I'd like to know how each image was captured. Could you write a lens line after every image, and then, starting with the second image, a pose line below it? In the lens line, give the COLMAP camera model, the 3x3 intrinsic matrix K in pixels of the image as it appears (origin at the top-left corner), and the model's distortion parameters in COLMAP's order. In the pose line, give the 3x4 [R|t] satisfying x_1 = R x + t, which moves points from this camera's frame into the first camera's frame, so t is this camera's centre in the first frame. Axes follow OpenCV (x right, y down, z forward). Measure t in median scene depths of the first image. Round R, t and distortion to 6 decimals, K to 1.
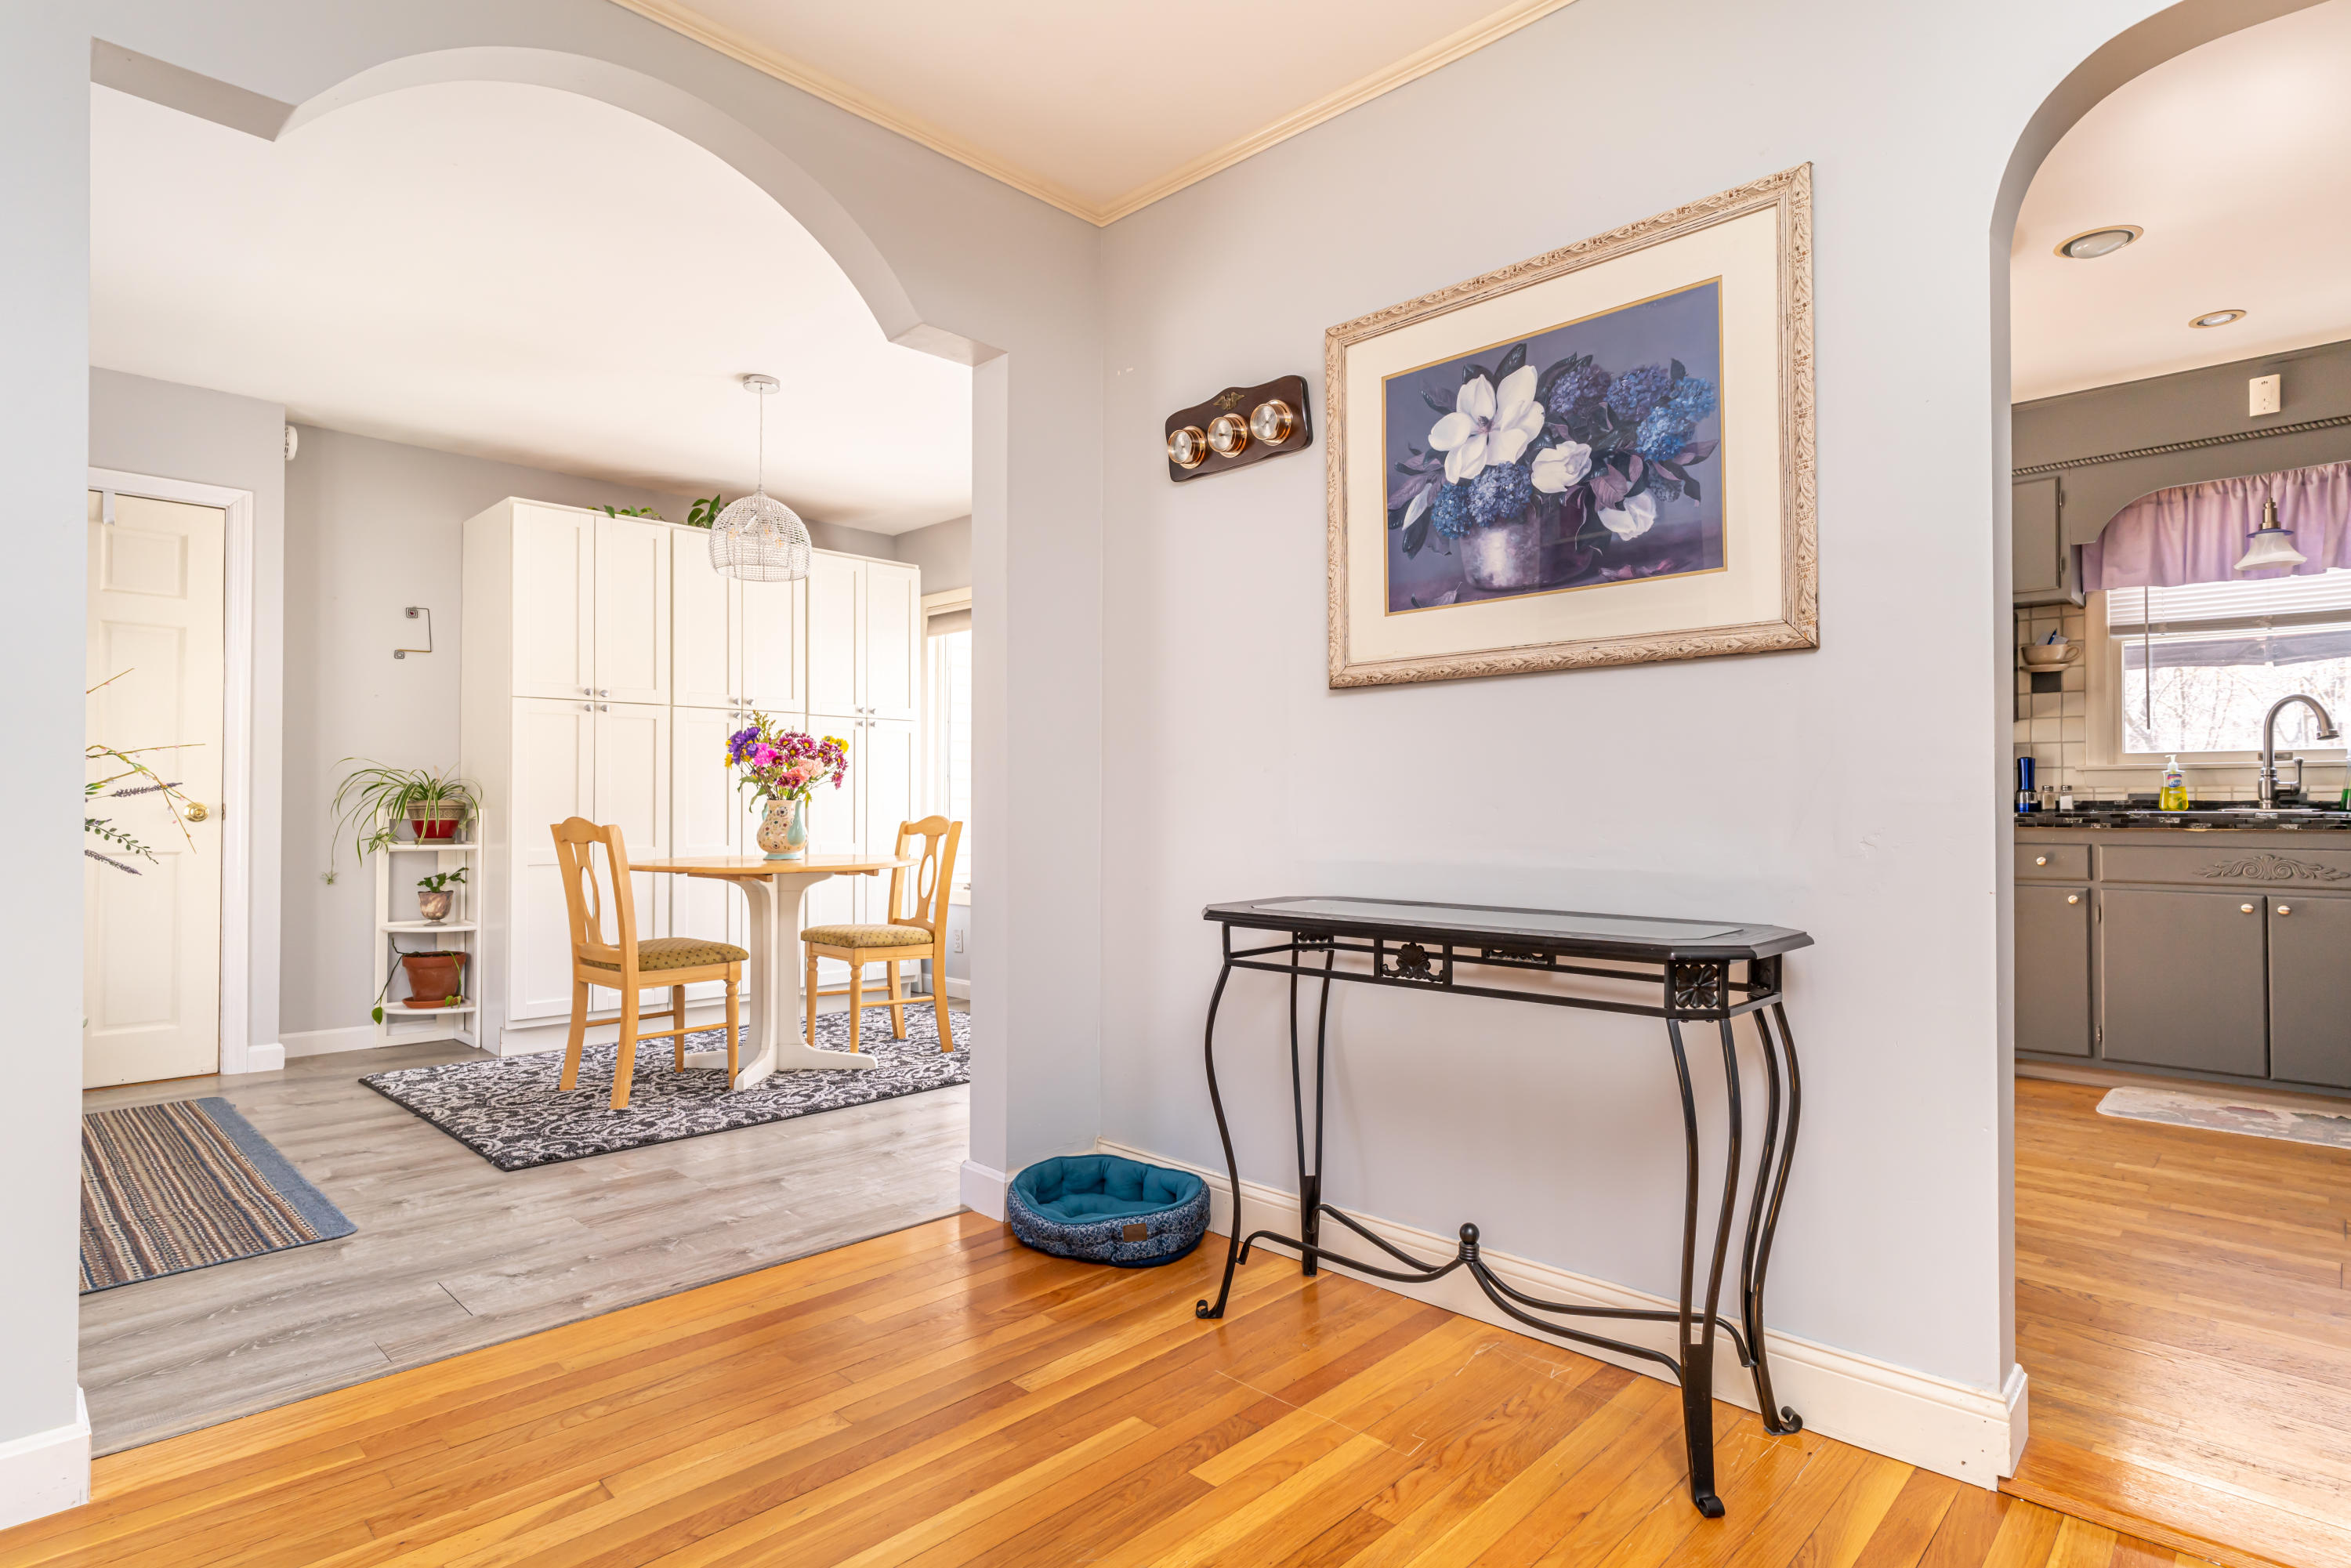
lens RADIAL K [[1218.3, 0, 1186.7], [0, 1218.3, 794.9], [0, 0, 1]] dist [-0.004248, 0.000884]
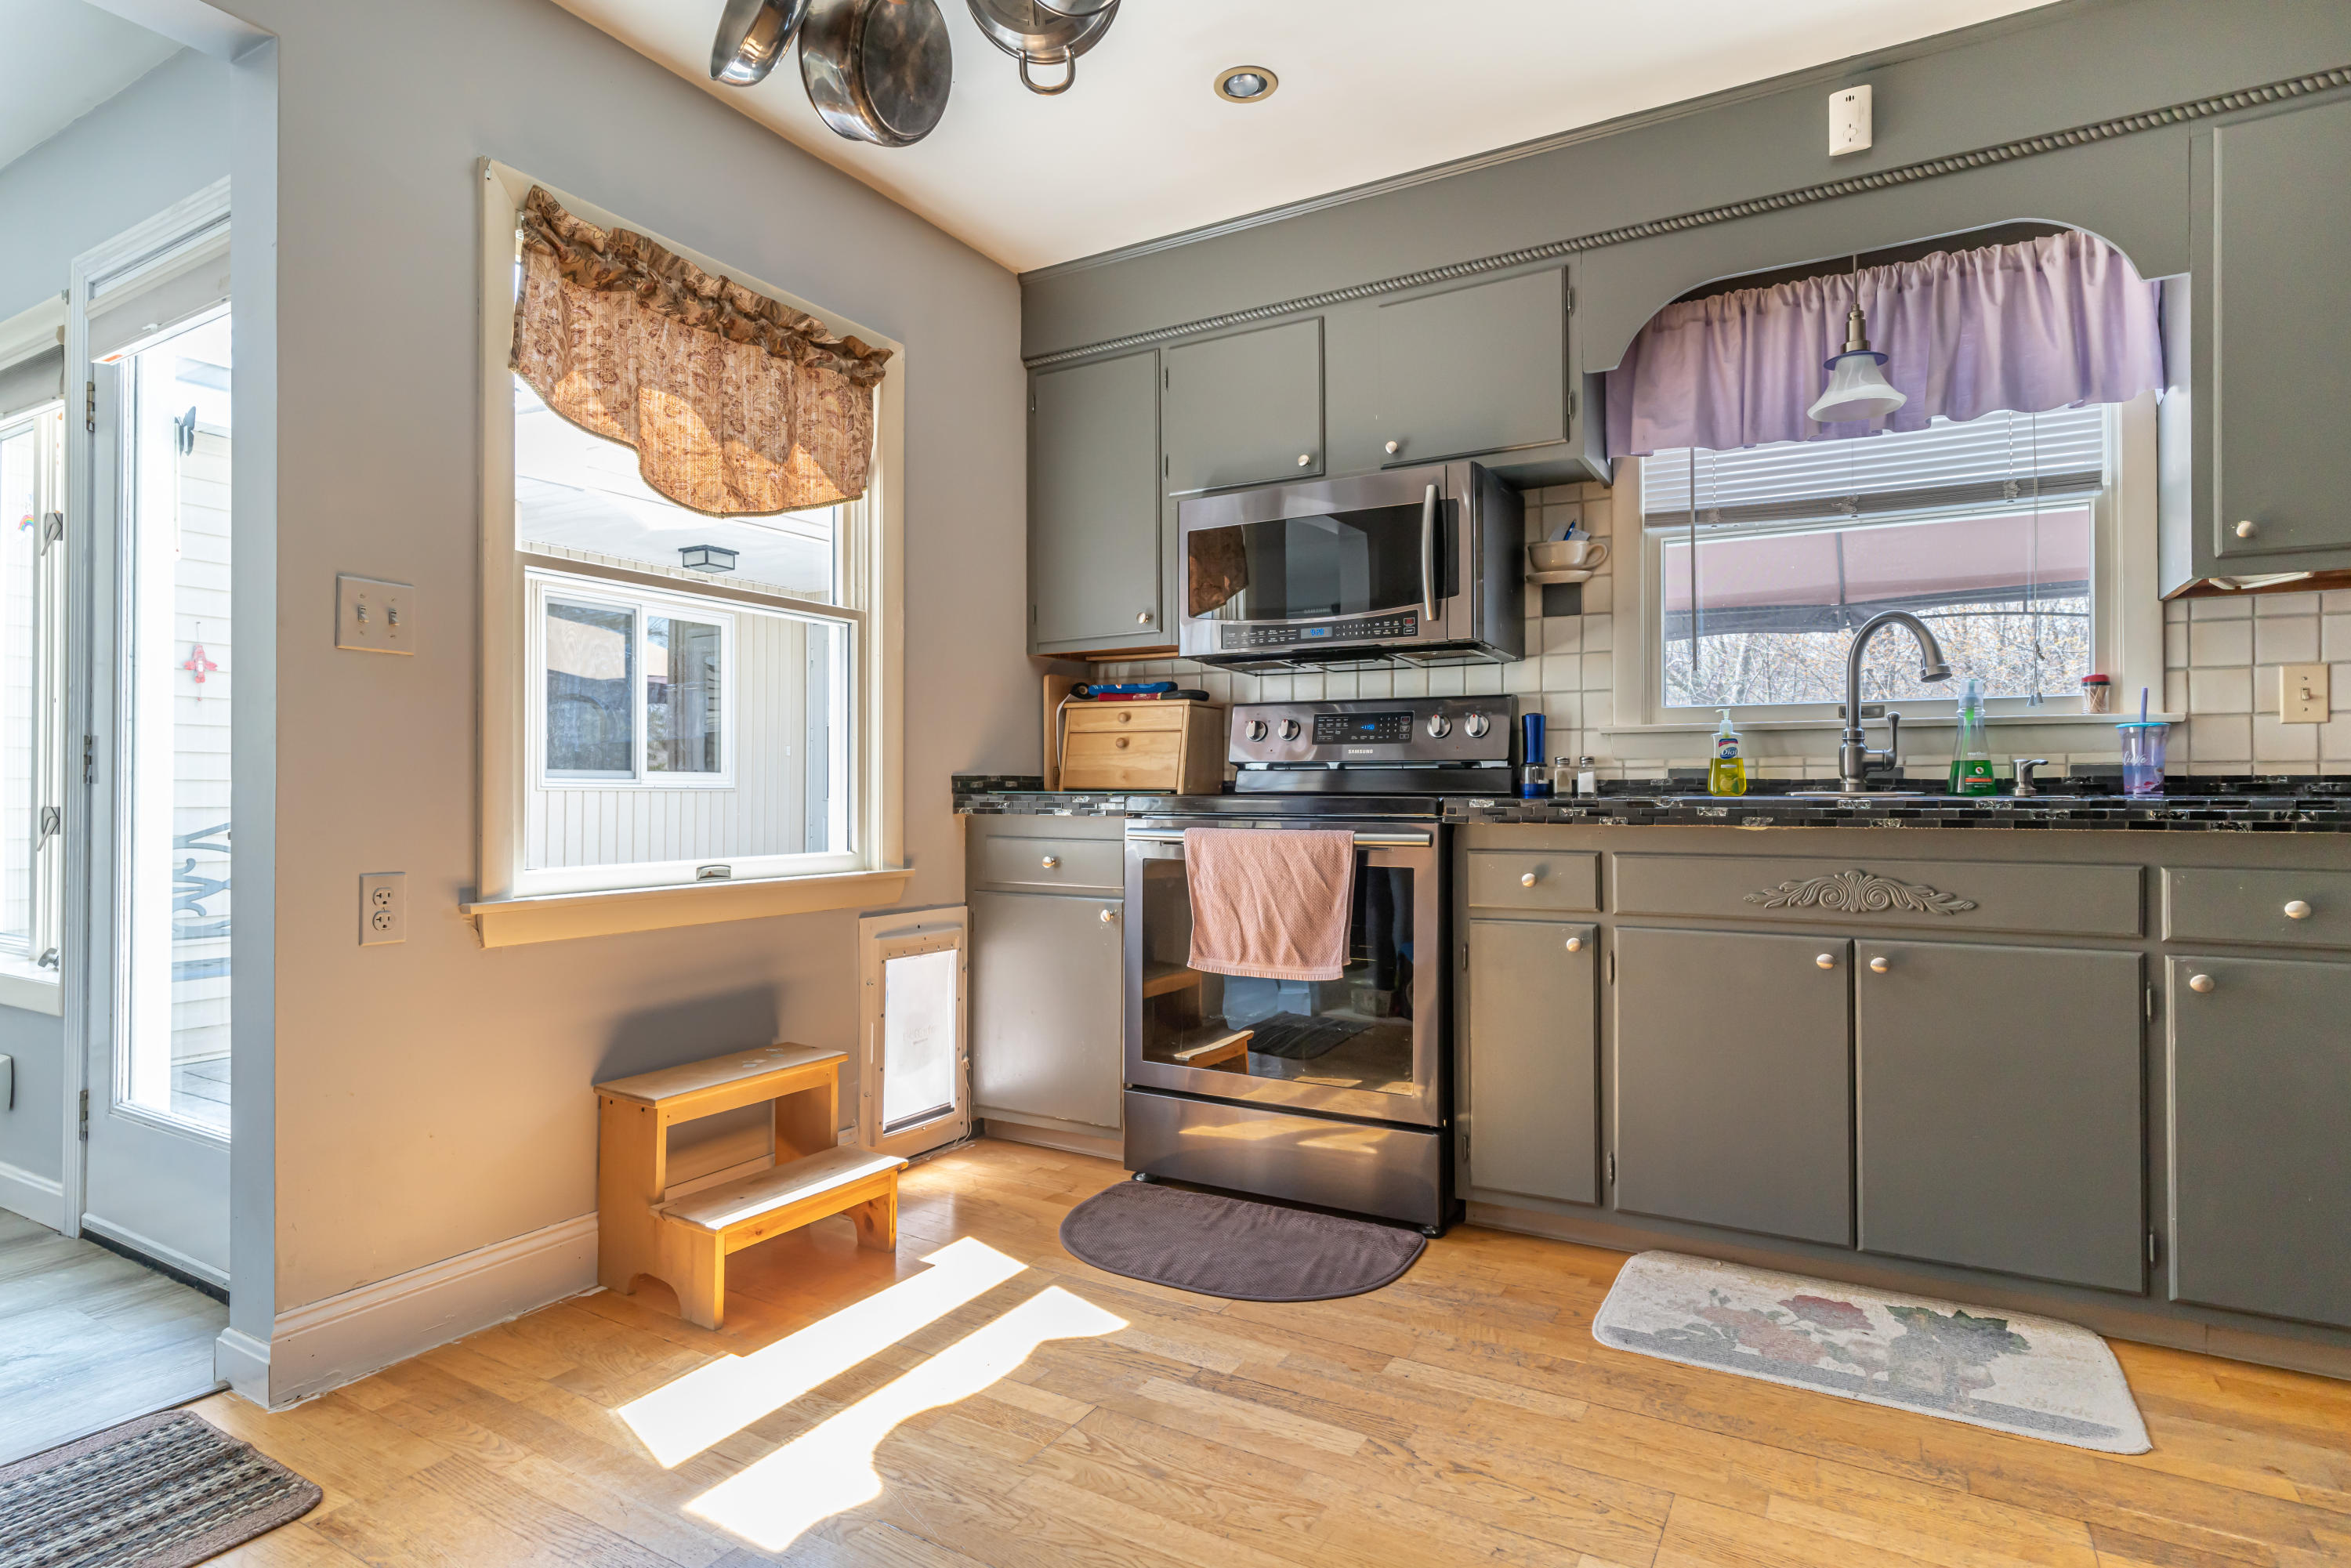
lens RADIAL K [[1218.3, 0, 1151.3], [0, 1218.3, 780.1], [0, 0, 1]] dist [-0.004248, 0.000884]
pose [[0.977343, -0.000274, 0.211663, 0.373502], [-0.000145, 0.999998, 0.001966, 0.003814], [-0.211663, -0.001952, 0.977341, 0.429167]]
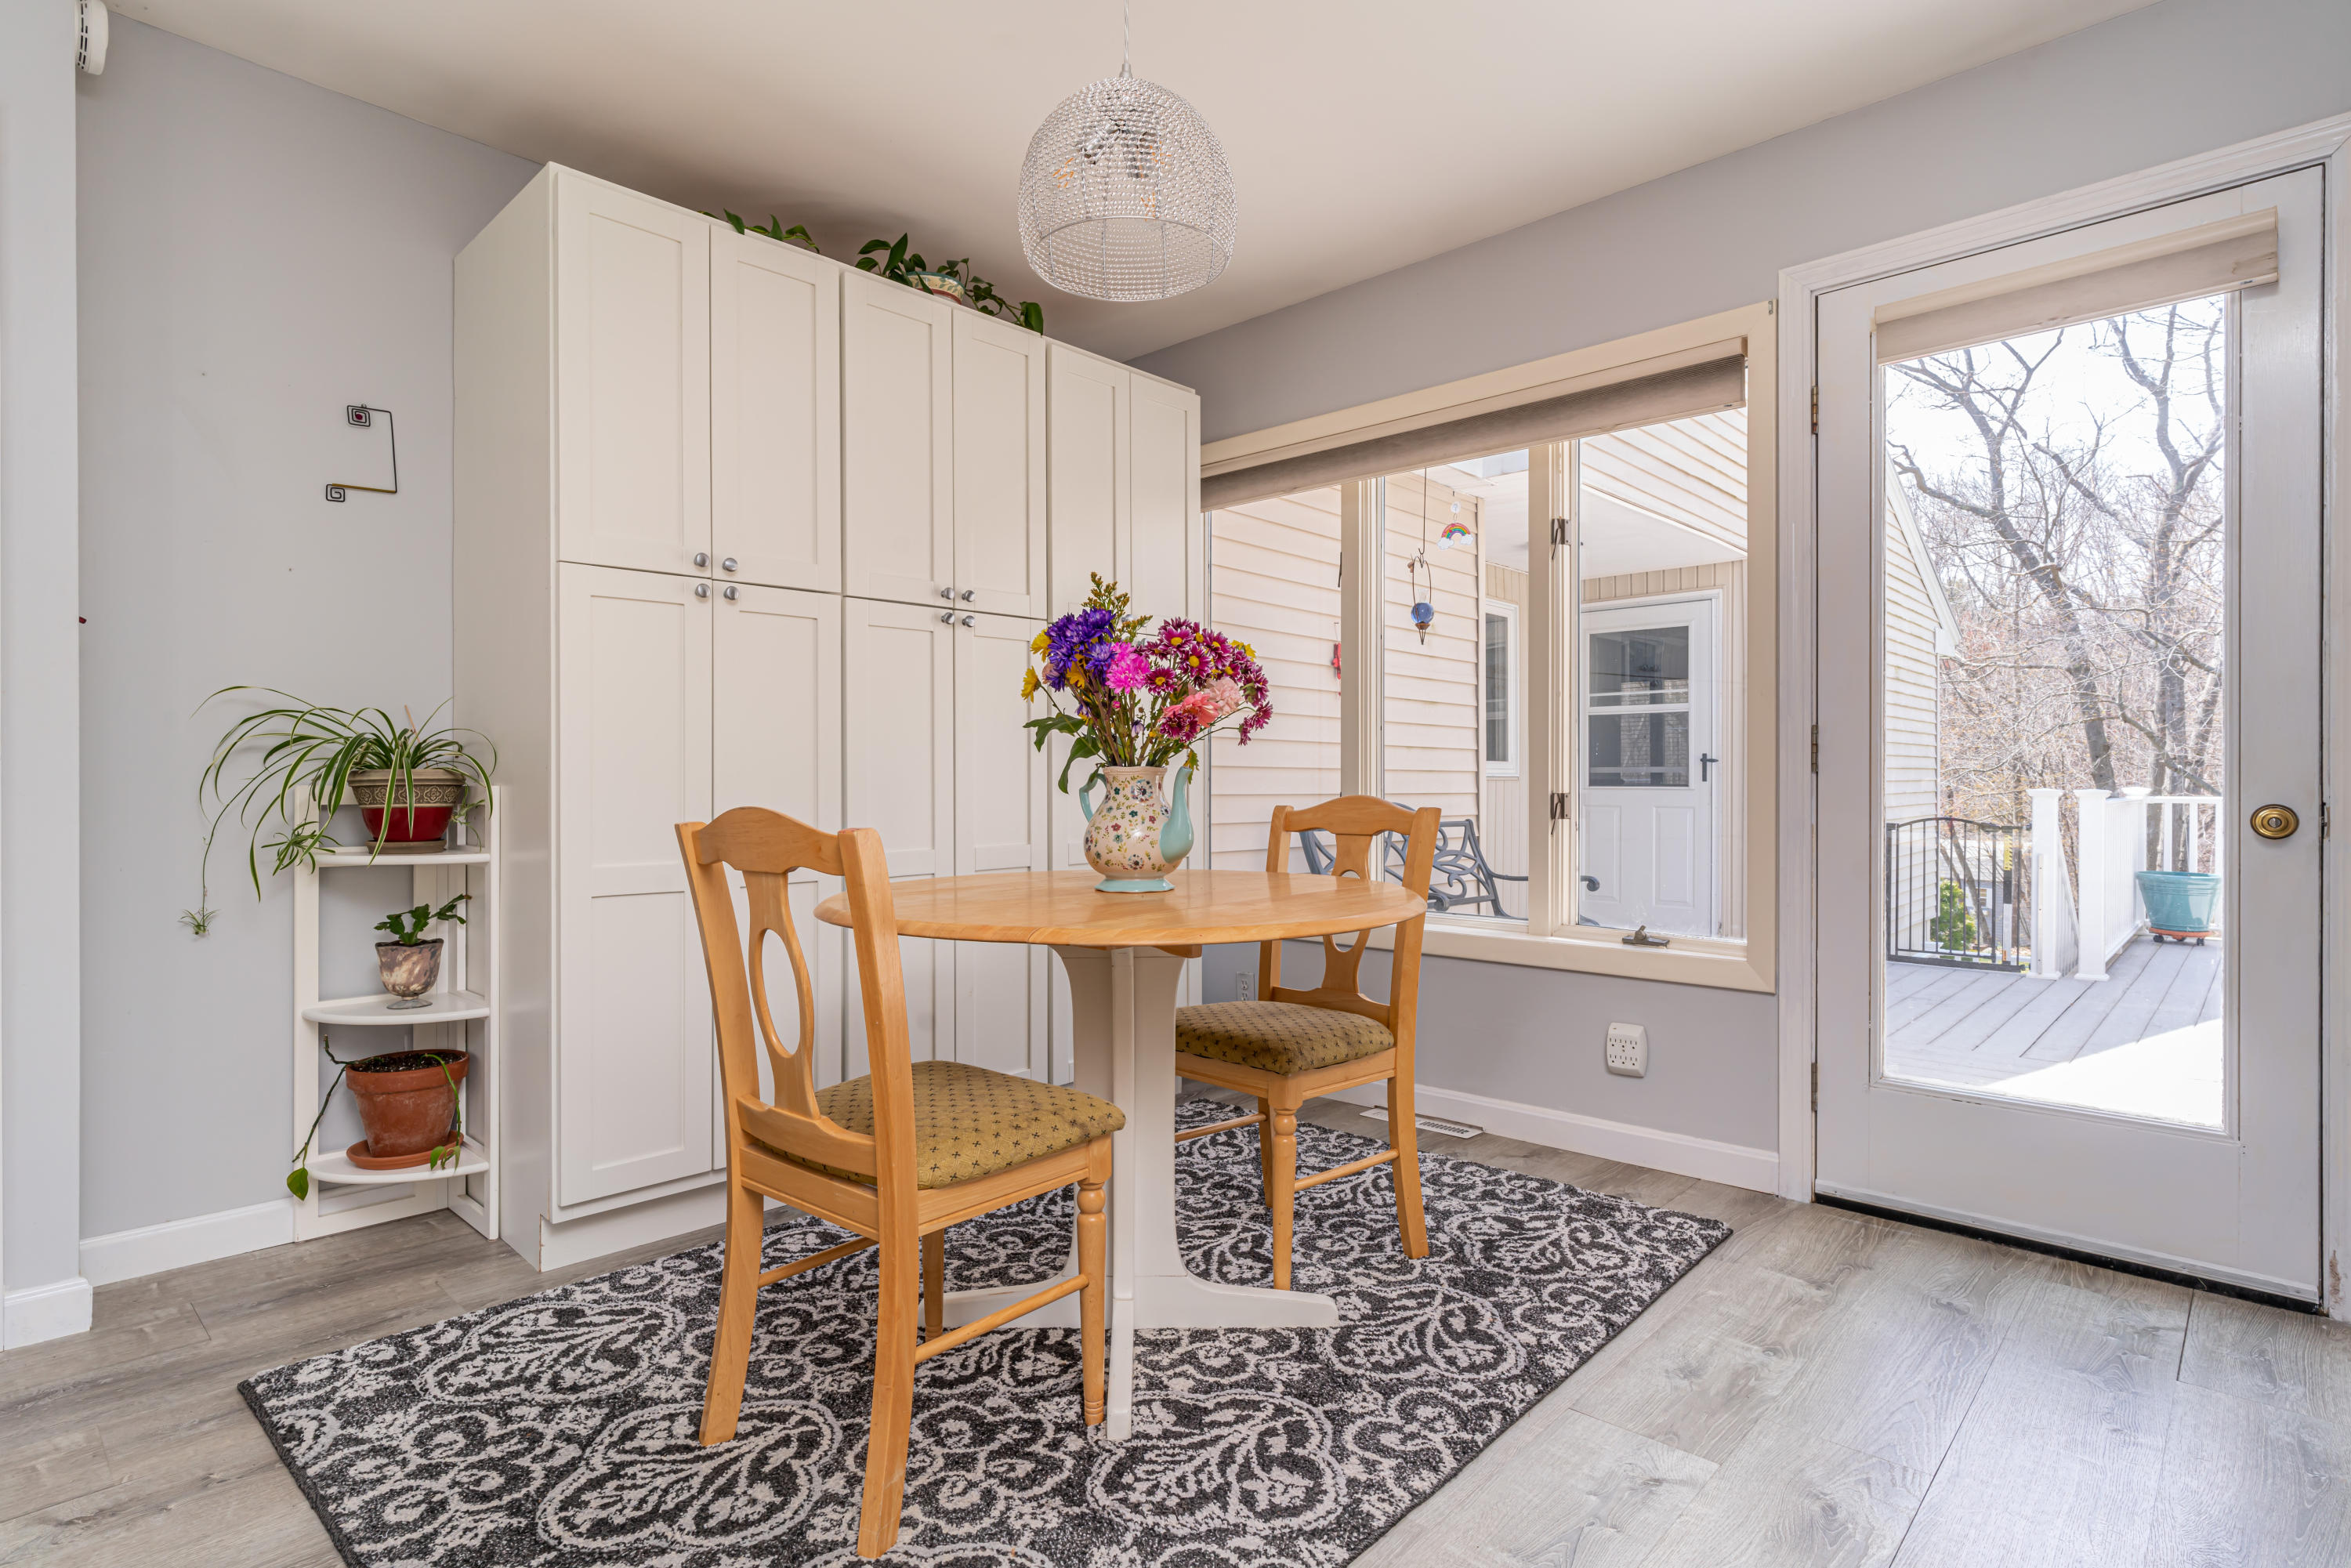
lens RADIAL K [[1218.3, 0, 1198.5], [0, 1218.3, 785.5], [0, 0, 1]] dist [-0.004248, 0.000884]
pose [[0.999825, -0.001222, 0.018689, -0.306823], [0.000934, 0.999881, 0.015390, 0.003992], [-0.018705, -0.015370, 0.999707, 0.503070]]
